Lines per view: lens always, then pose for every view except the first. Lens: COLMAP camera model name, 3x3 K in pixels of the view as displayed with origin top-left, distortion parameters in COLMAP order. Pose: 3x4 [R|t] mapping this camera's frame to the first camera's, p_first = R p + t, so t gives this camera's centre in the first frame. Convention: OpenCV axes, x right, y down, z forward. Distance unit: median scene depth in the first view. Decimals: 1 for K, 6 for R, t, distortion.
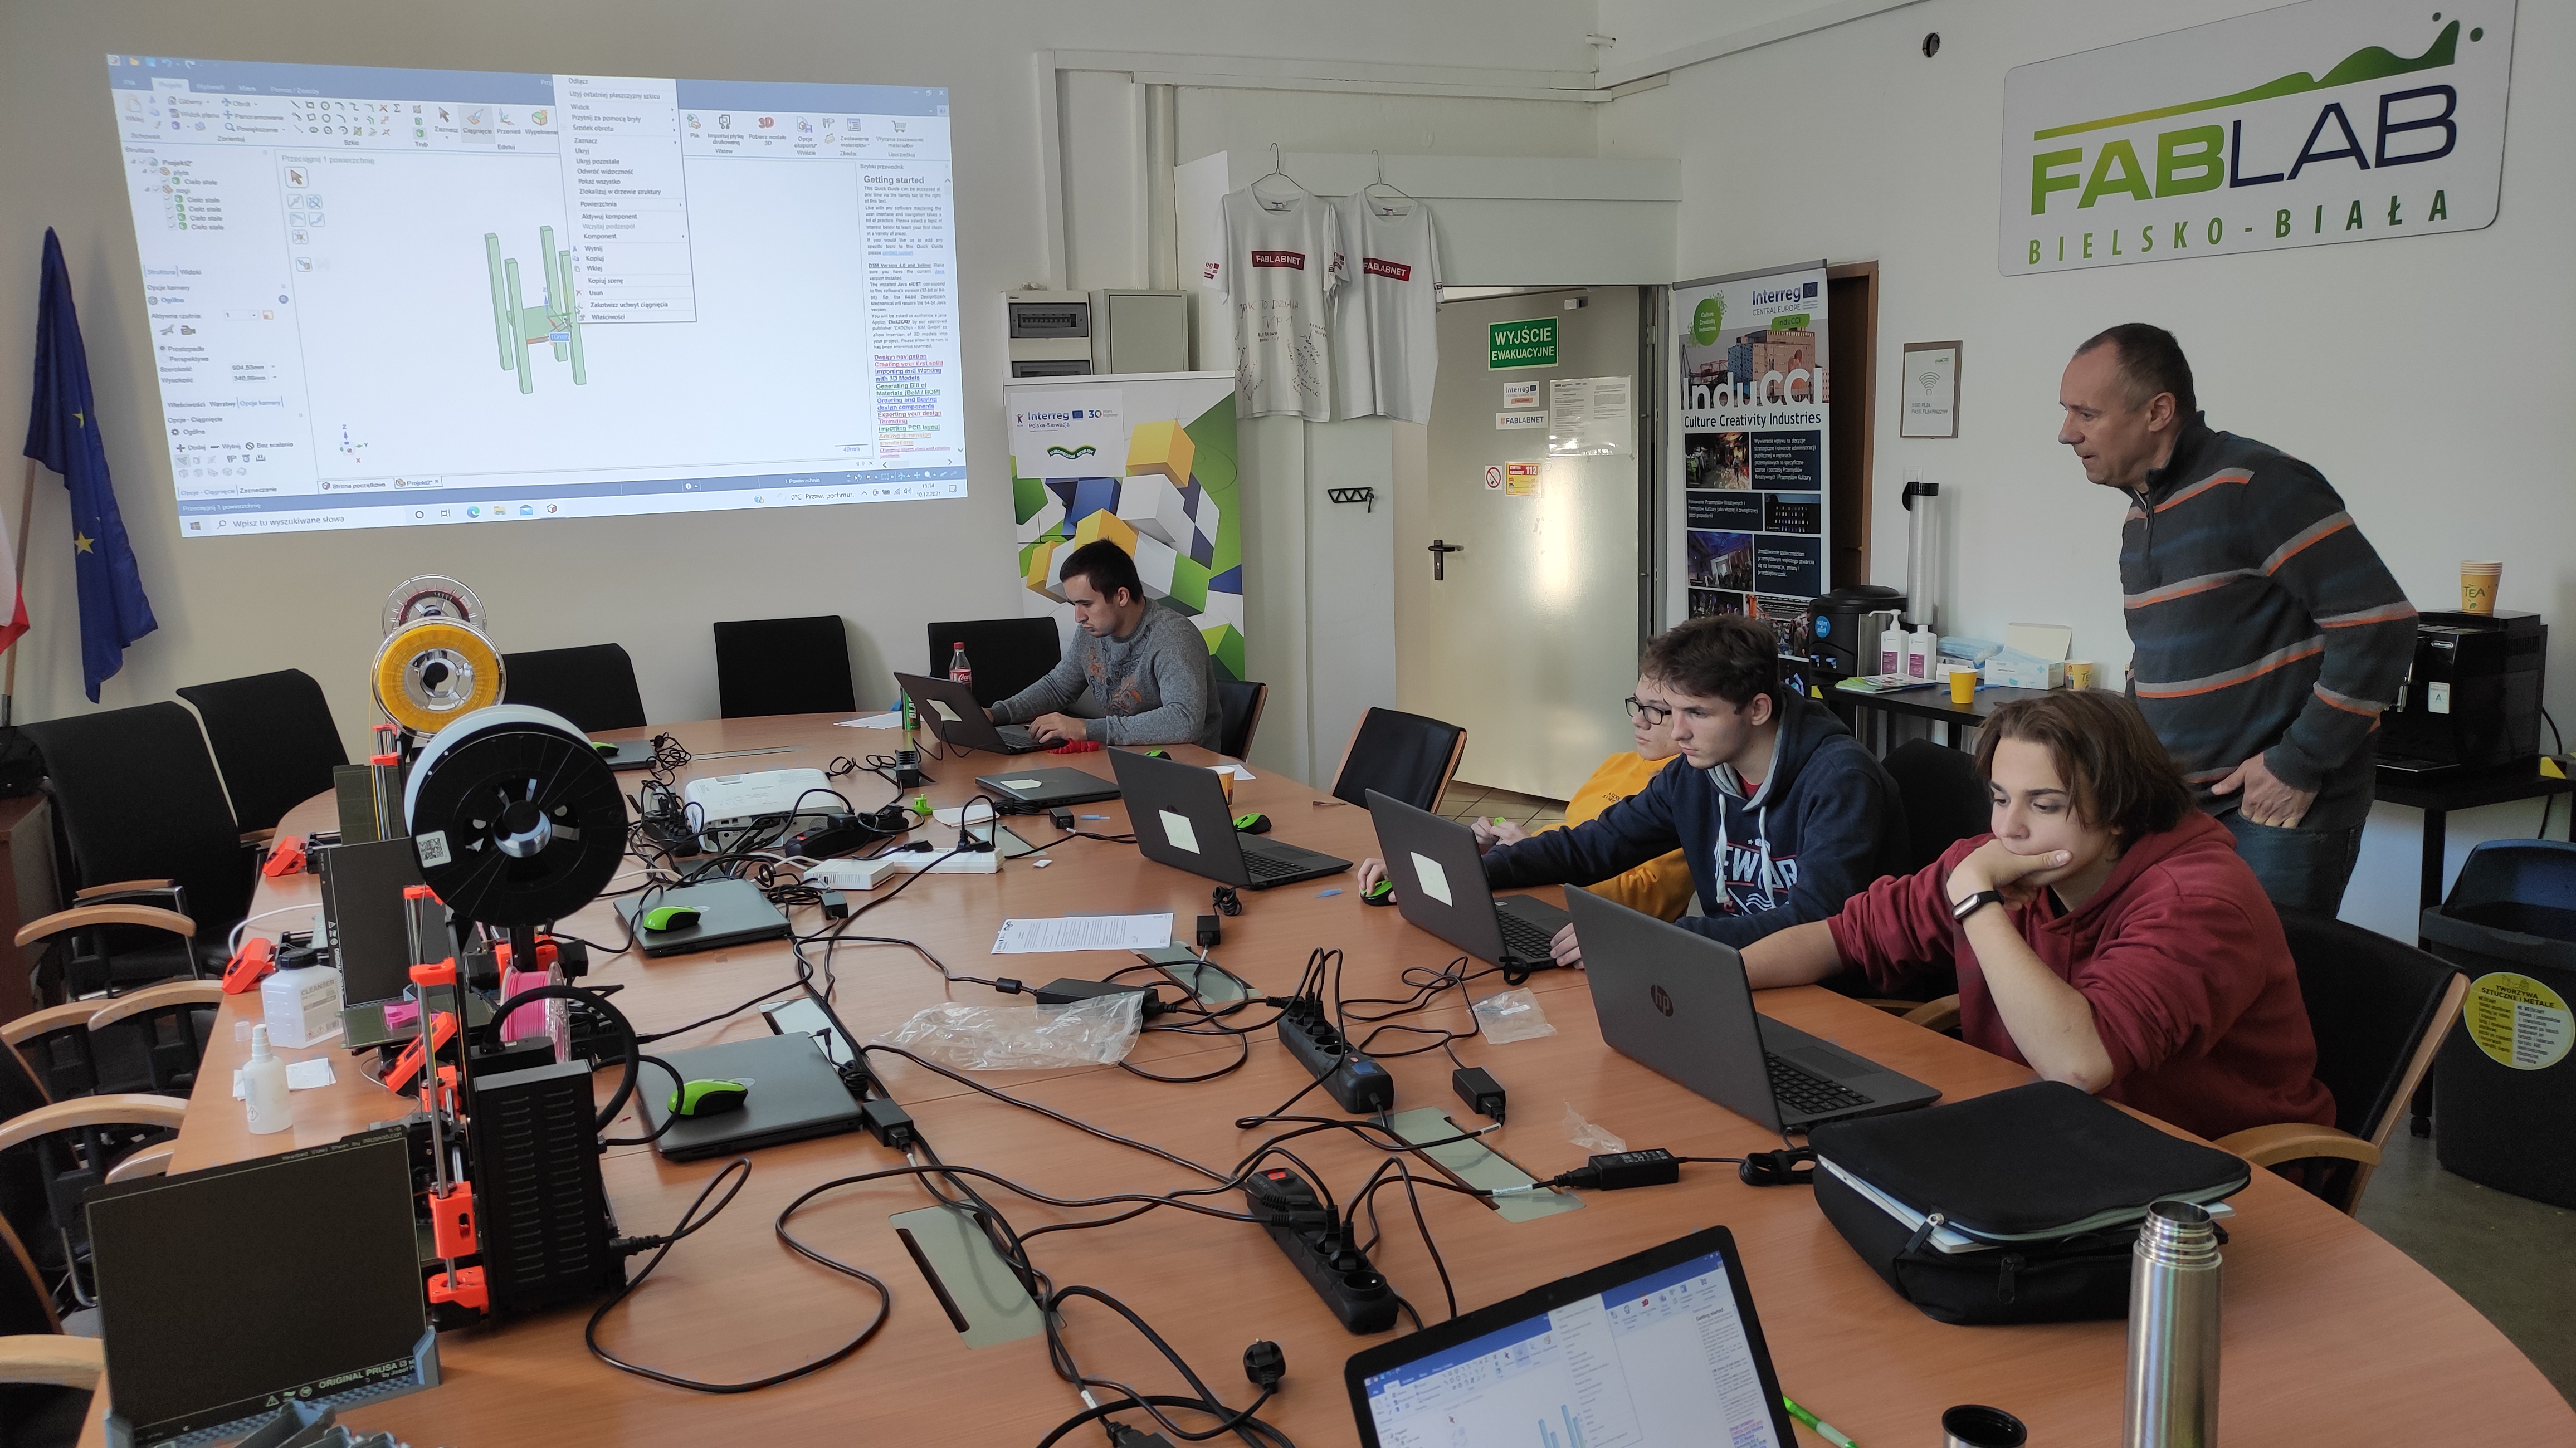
lens RADIAL K [[1922.6, 0, 1267.4], [0, 1922.6, 733.5], [0, 0, 1]] dist [0.063451, -0.037681]
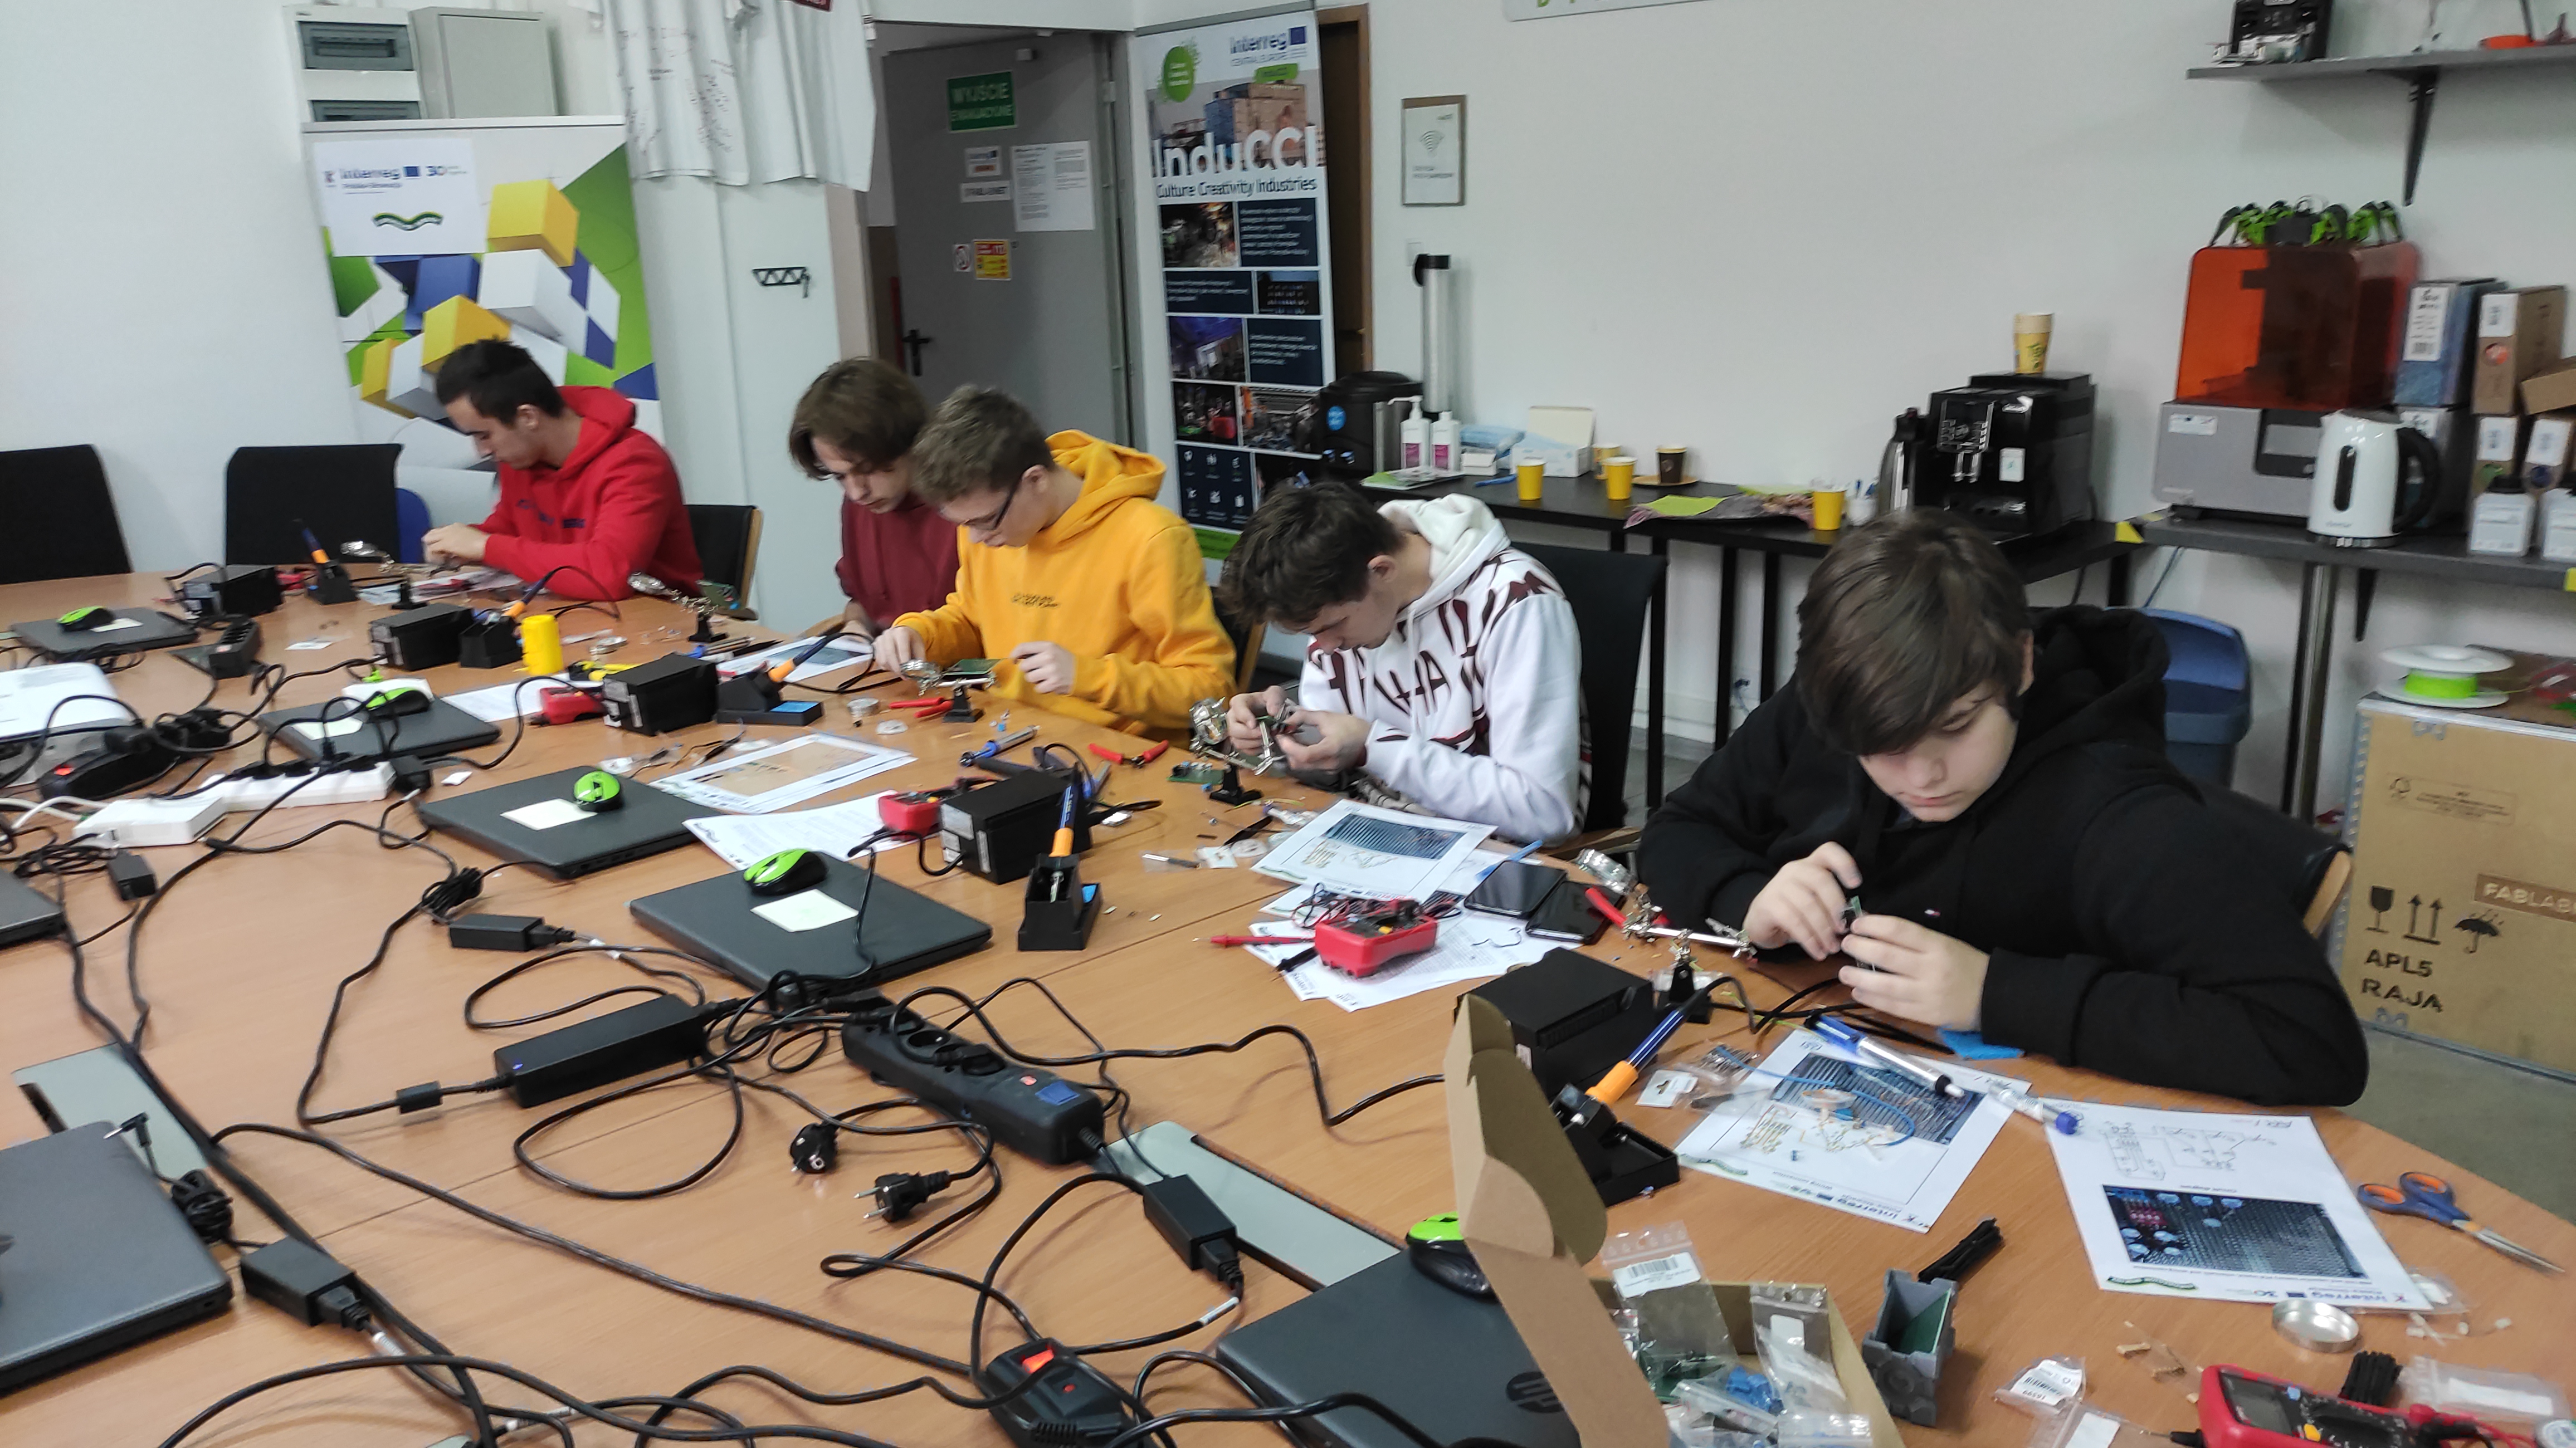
lens RADIAL K [[1922.6, 0, 1275.0], [0, 1922.6, 731.6], [0, 0, 1]] dist [0.063451, -0.037681]
pose [[0.948310, -0.084181, 0.305975, -0.030254], [0.054151, 0.992959, 0.105356, -0.005718], [-0.312690, -0.083342, 0.946192, 0.138928]]
